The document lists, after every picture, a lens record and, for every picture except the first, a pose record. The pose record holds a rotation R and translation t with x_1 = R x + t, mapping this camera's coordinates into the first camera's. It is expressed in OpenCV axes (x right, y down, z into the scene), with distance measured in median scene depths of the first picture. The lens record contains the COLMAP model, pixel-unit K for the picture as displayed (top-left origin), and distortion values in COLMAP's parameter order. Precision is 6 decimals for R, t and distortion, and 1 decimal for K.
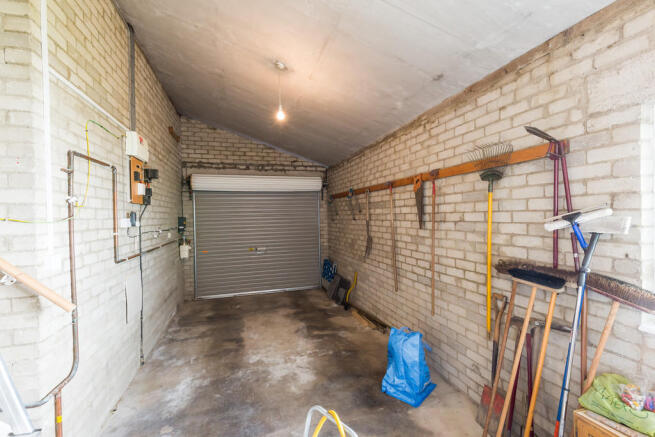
lens RADIAL K [[299.4, 0, 328.5], [0, 299.4, 221.5], [0, 0, 1]] dist [0.005164, 0.000260]
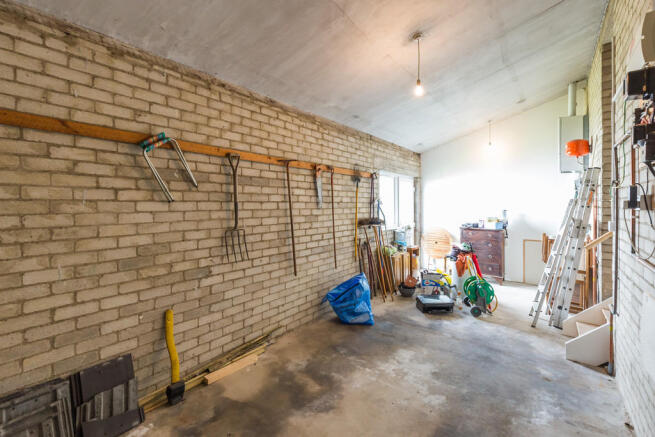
lens RADIAL K [[299.4, 0, 334.4], [0, 299.4, 190.5], [0, 0, 1]] dist [0.005164, 0.000260]
pose [[-0.606902, 0.032992, 0.794092, -0.687430], [0.008314, 0.999347, -0.035165, -0.005921], [-0.794733, -0.014740, -0.606780, 1.649153]]
